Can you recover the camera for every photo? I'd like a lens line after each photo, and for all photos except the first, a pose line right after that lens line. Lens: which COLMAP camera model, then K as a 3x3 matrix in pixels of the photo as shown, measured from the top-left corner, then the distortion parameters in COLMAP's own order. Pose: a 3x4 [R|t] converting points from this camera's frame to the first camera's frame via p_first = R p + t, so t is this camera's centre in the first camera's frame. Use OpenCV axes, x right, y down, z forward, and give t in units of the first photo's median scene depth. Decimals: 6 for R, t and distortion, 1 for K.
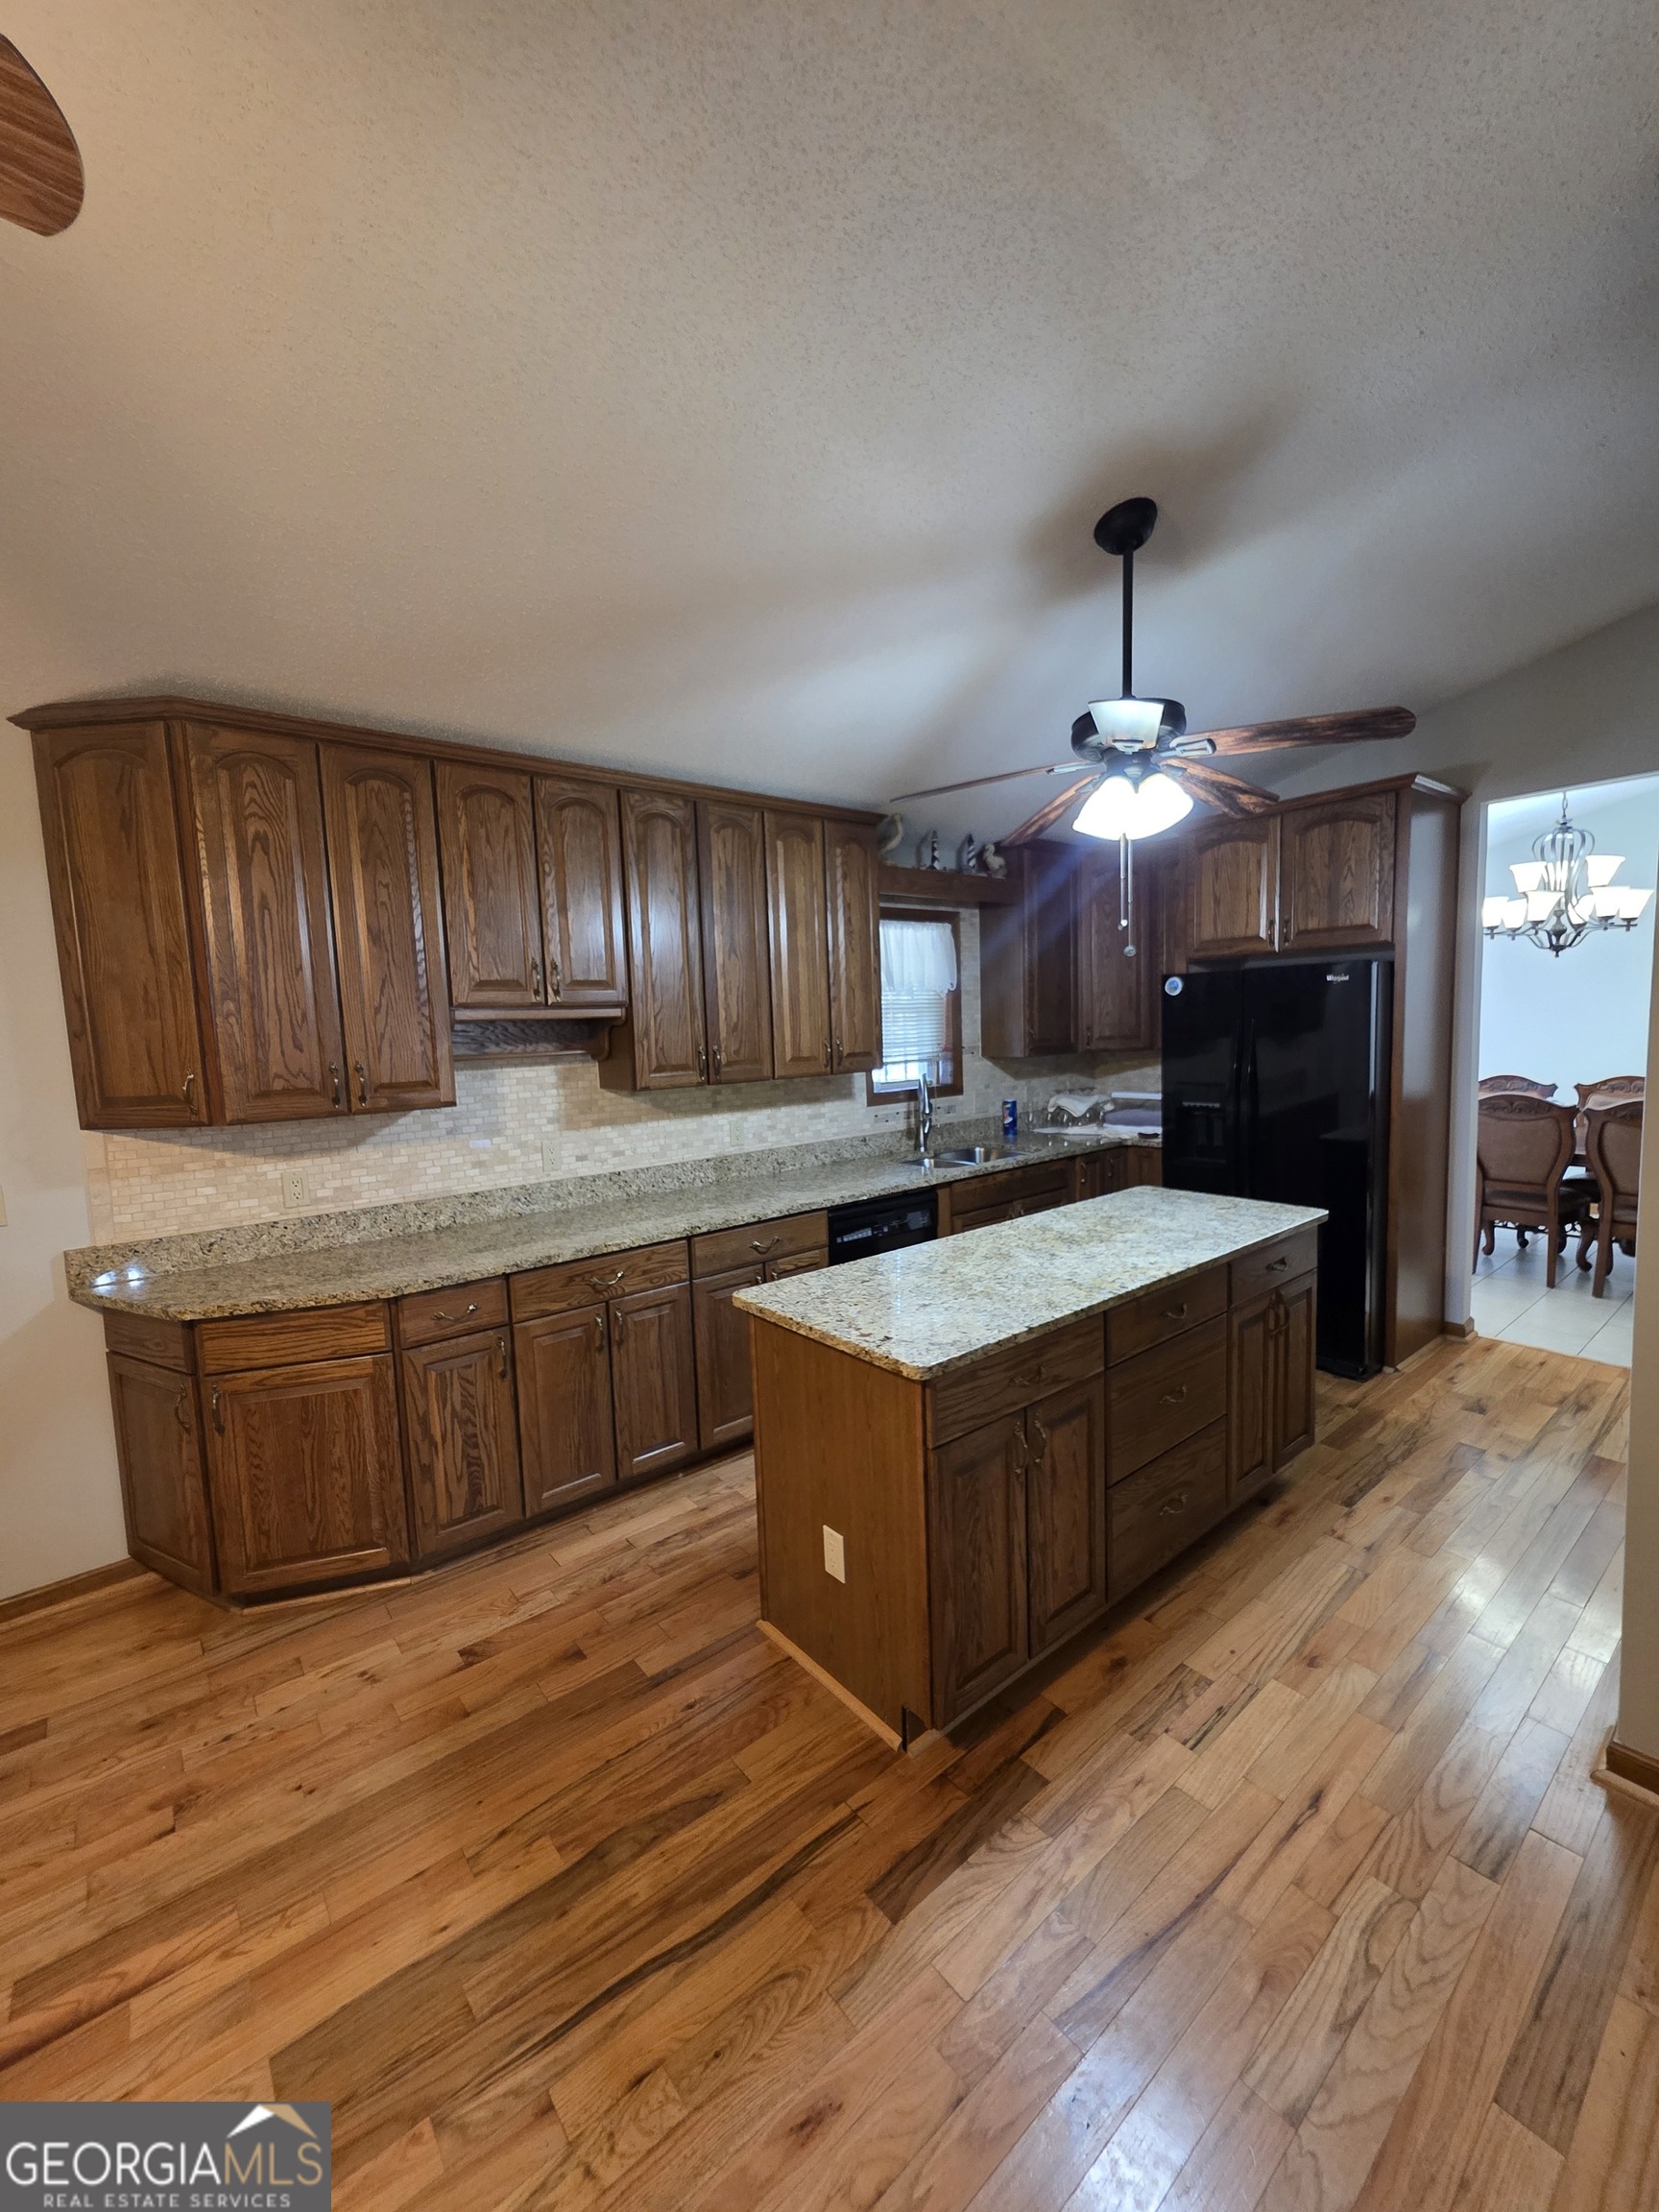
lens RADIAL K [[881.2, 0, 839.4], [0, 881.2, 1106.3], [0, 0, 1]] dist [0.001661, 0.000076]
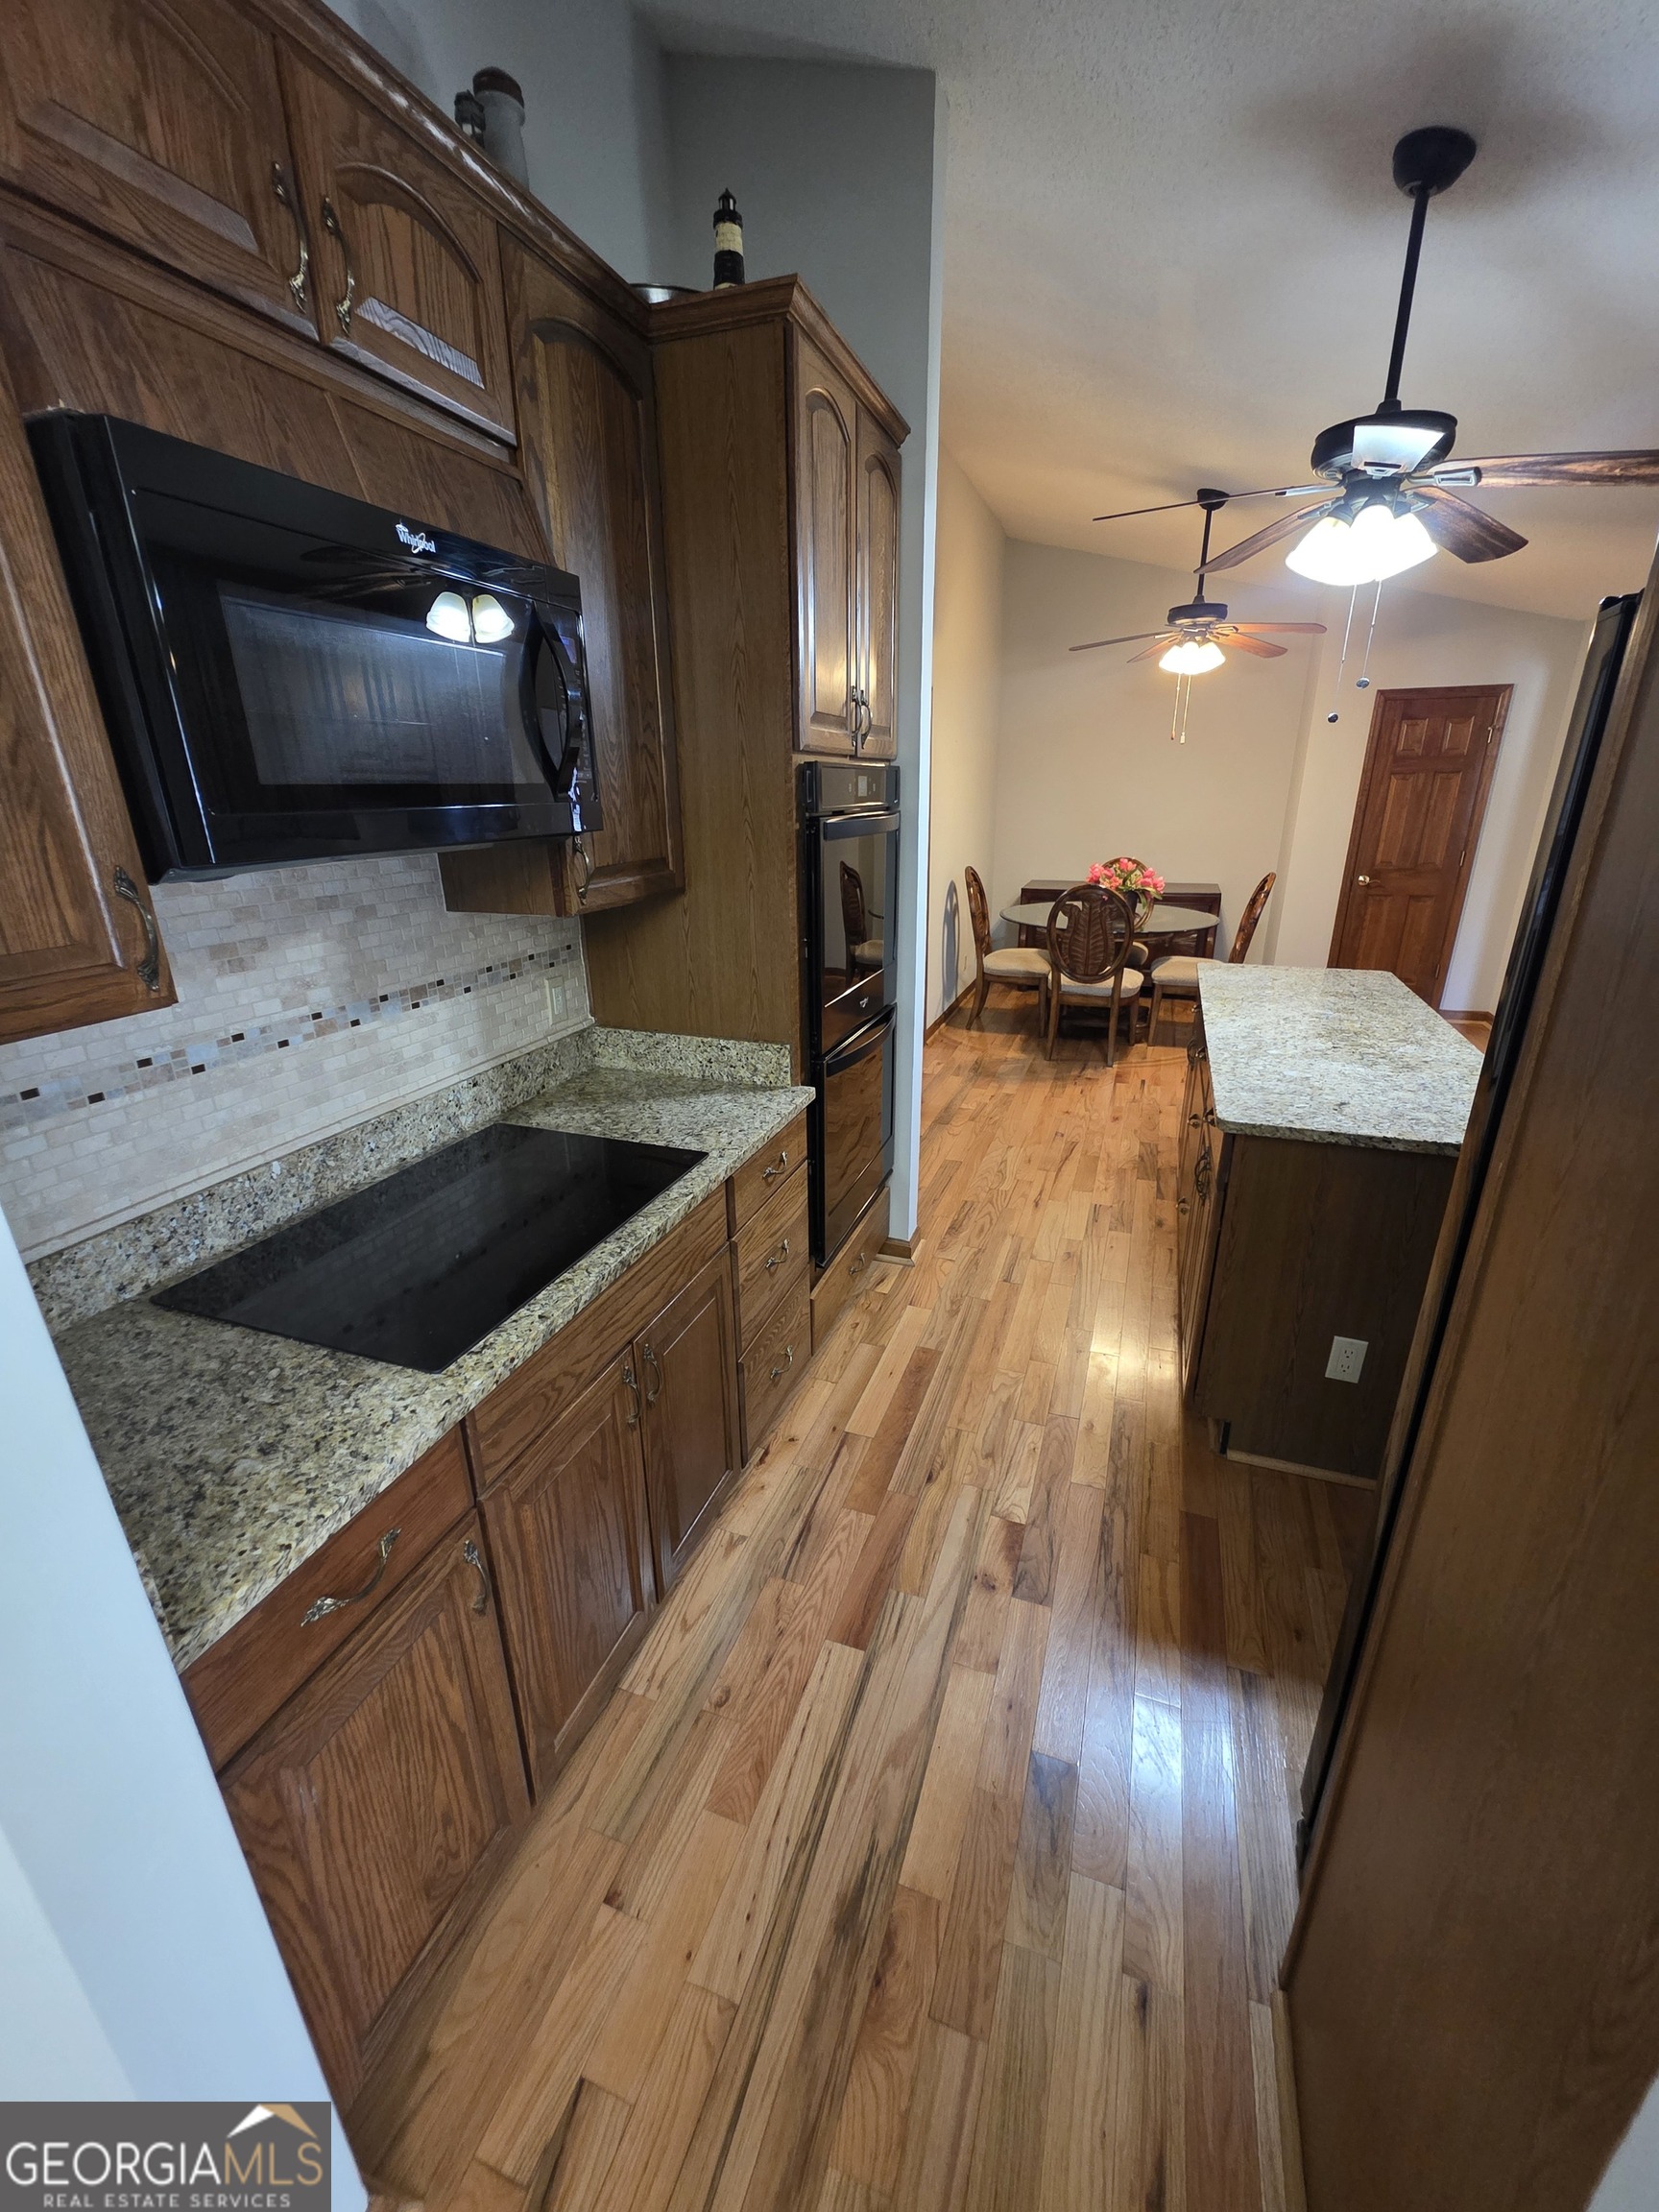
lens RADIAL K [[881.2, 0, 838.2], [0, 881.2, 1104.3], [0, 0, 1]] dist [0.001661, 0.000076]
pose [[-0.857320, 0.210090, -0.469963, 1.679798], [-0.015032, 0.902326, 0.430793, -0.261763], [0.514565, 0.376391, -0.770424, 2.049209]]
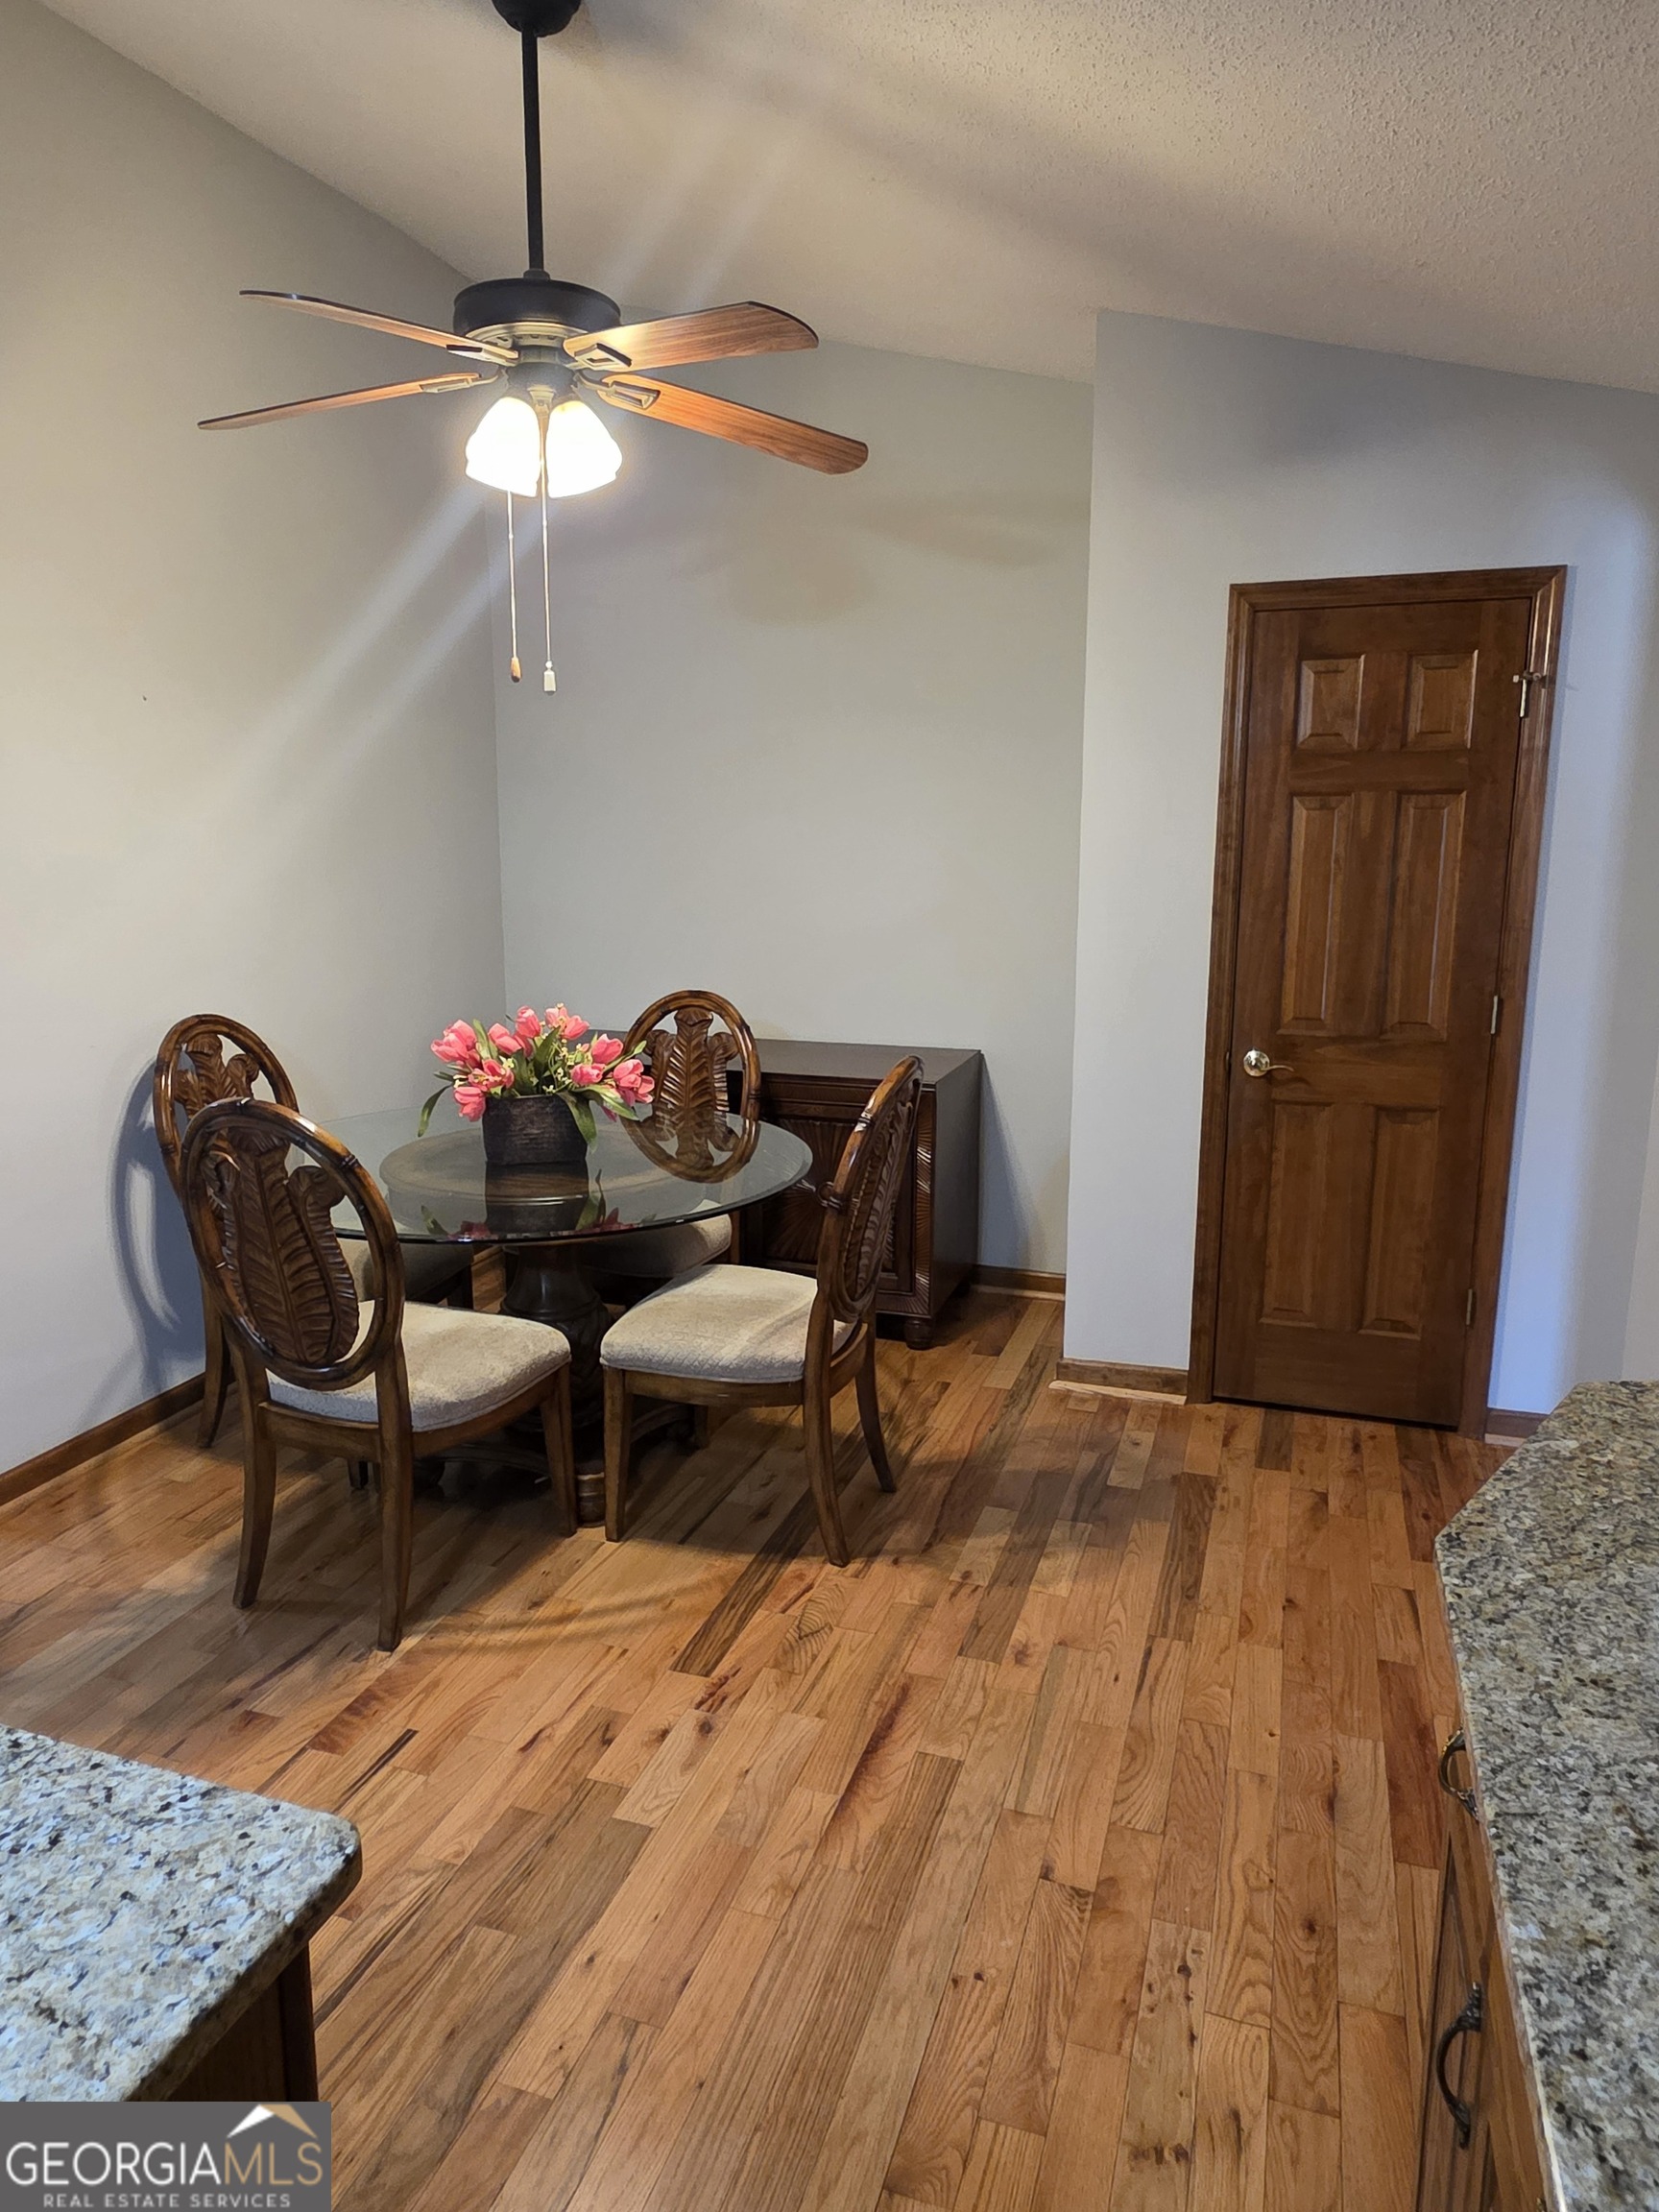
lens RADIAL K [[1408.8, 0, 825.5], [0, 1408.8, 1107.5], [0, 0, 1]] dist [0.004943, 0.000699]
pose [[-0.850295, 0.122987, -0.511735, -0.061058], [-0.030695, 0.959071, 0.281499, -0.120698], [0.525411, 0.255064, -0.811717, 1.556348]]
